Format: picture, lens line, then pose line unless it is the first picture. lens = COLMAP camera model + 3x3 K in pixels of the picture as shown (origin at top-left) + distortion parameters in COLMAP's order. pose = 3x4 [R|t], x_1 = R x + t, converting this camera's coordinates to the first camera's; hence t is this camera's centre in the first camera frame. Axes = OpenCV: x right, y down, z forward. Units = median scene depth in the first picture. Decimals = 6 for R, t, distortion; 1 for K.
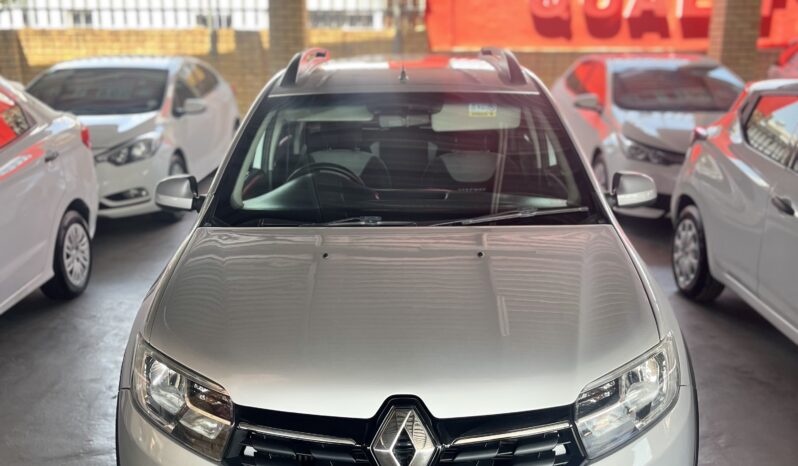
lens RADIAL K [[805.7, 0, 399.0], [0, 805.7, 233.0], [0, 0, 1]] dist [0.080758, -0.159091]
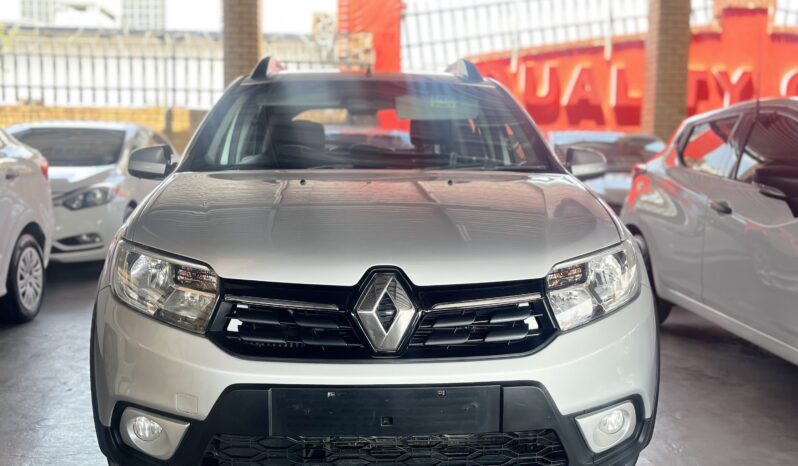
lens RADIAL K [[805.7, 0, 399.0], [0, 805.7, 233.0], [0, 0, 1]] dist [0.080758, -0.159091]
pose [[0.997528, 0.008025, 0.069812, -0.019469], [0.002460, 0.988860, -0.148827, 0.123689], [-0.070228, 0.148631, 0.986396, -0.015048]]
